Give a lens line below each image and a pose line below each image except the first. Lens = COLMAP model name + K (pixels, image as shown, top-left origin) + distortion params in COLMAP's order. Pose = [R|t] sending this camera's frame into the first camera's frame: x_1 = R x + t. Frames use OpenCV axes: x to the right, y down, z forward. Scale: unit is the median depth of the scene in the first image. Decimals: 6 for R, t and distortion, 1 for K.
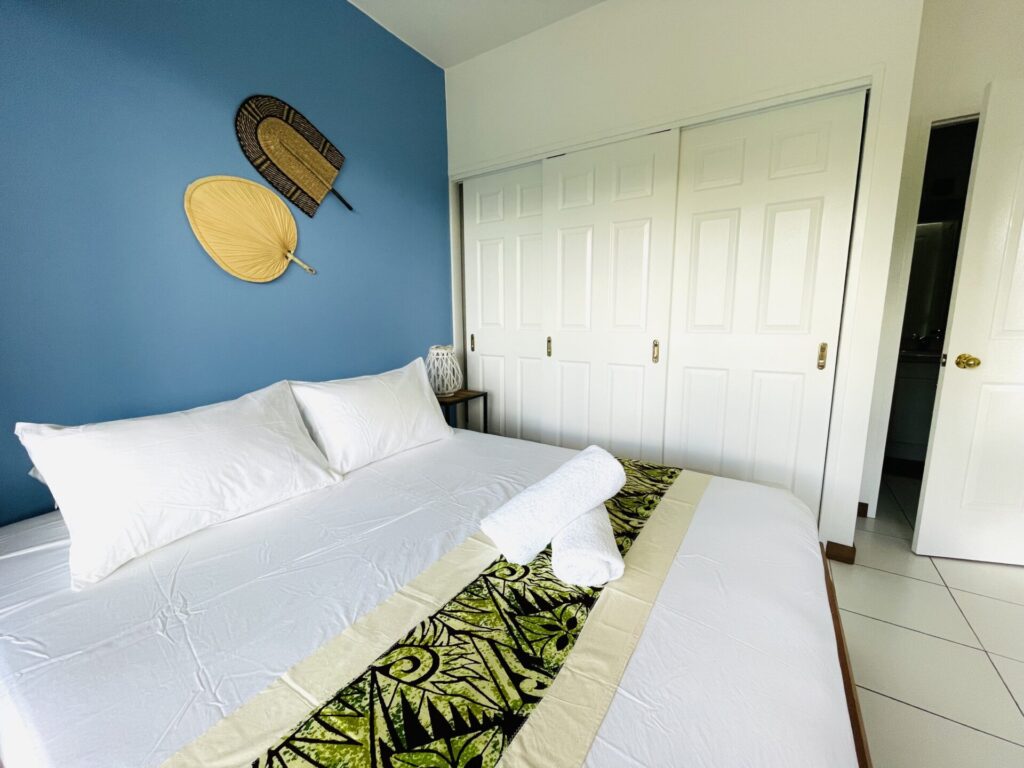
lens RADIAL K [[417.0, 0, 513.7], [0, 417.0, 381.6], [0, 0, 1]] dist [-0.001188, 0.000002]
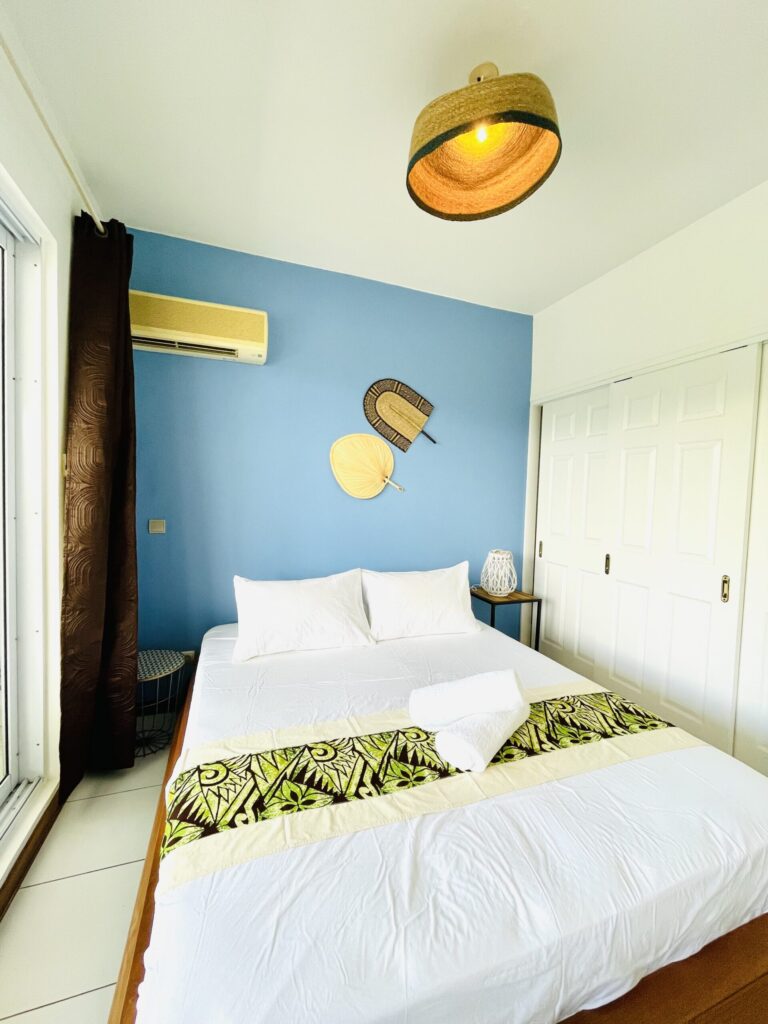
lens RADIAL K [[417.0, 0, 384.0], [0, 417.0, 512.0], [0, 0, 1]] dist [-0.001188, 0.000002]
pose [[0.794141, 0.060199, -0.604745, 0.424286], [-0.132743, 0.988237, -0.075942, -0.102330], [0.593059, 0.140584, 0.792790, -0.172809]]
